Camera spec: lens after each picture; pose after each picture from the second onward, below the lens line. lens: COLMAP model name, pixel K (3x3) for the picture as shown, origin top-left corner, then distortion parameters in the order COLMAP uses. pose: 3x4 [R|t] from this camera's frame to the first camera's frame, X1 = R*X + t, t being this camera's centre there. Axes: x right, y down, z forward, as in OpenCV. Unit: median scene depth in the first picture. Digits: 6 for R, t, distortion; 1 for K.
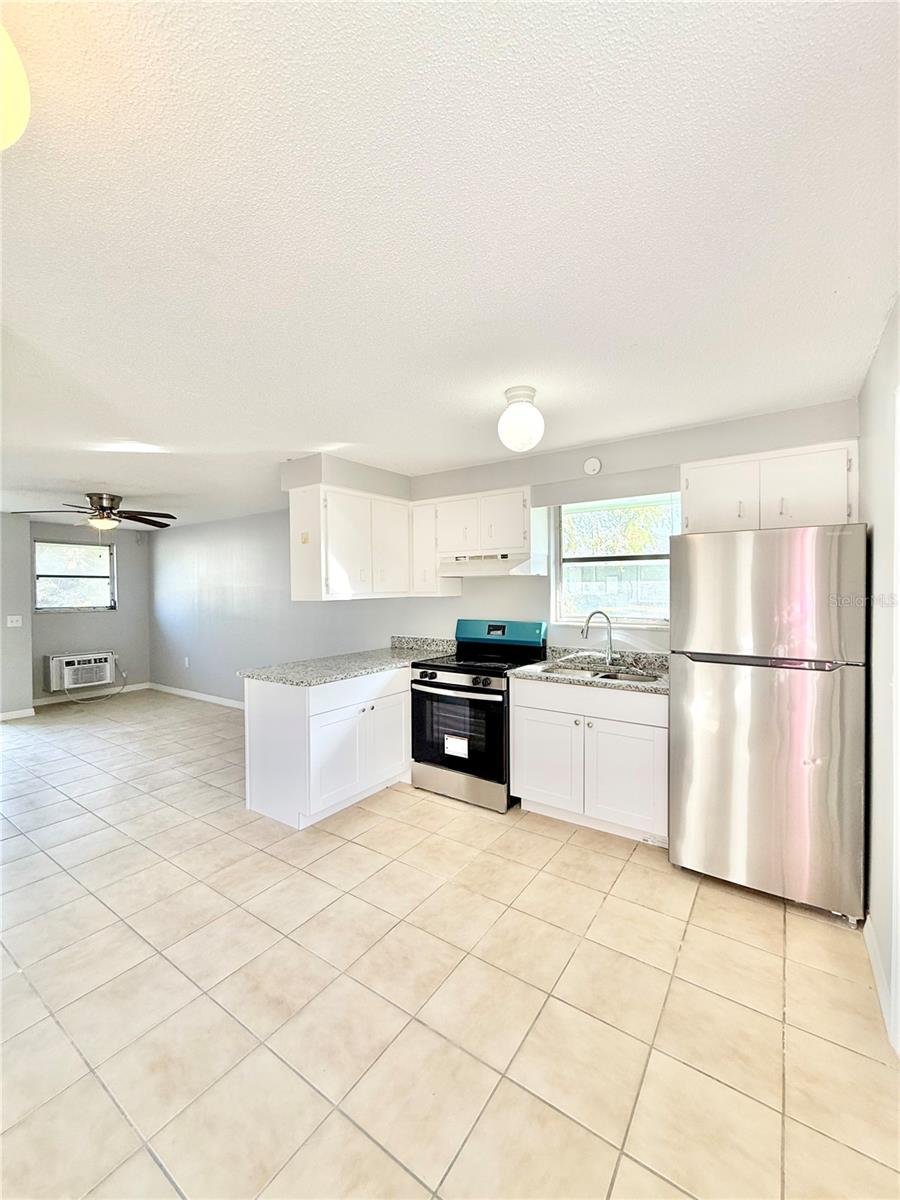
lens RADIAL K [[479.0, 0, 468.2], [0, 479.0, 595.6], [0, 0, 1]] dist [-0.001872, -0.000803]
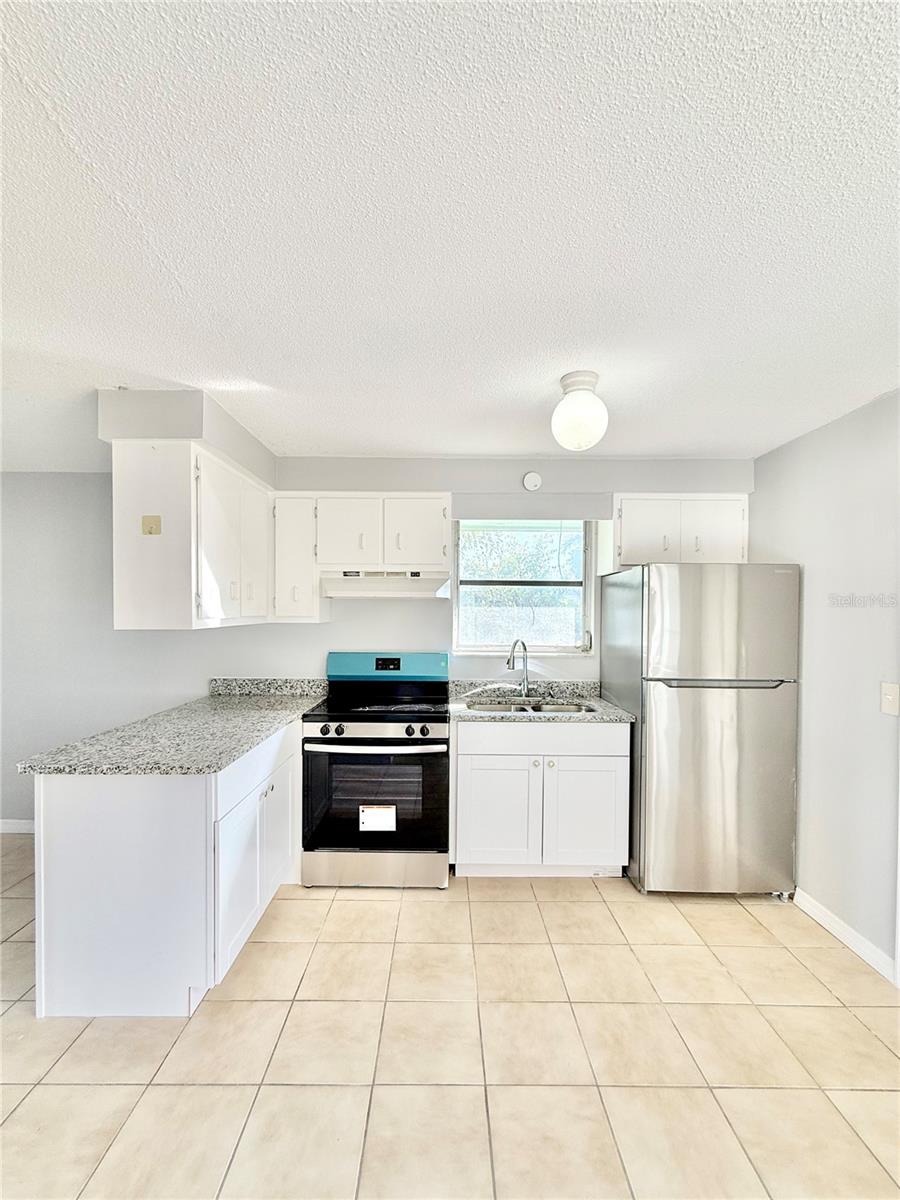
lens RADIAL K [[504.0, 0, 437.0], [0, 504.0, 619.7], [0, 0, 1]] dist [-0.000977, -0.000436]
pose [[0.832305, 0.005468, 0.554291, -0.455646], [-0.004595, 0.999985, -0.002965, -0.001944], [-0.554299, -0.000079, 0.832317, 0.316780]]
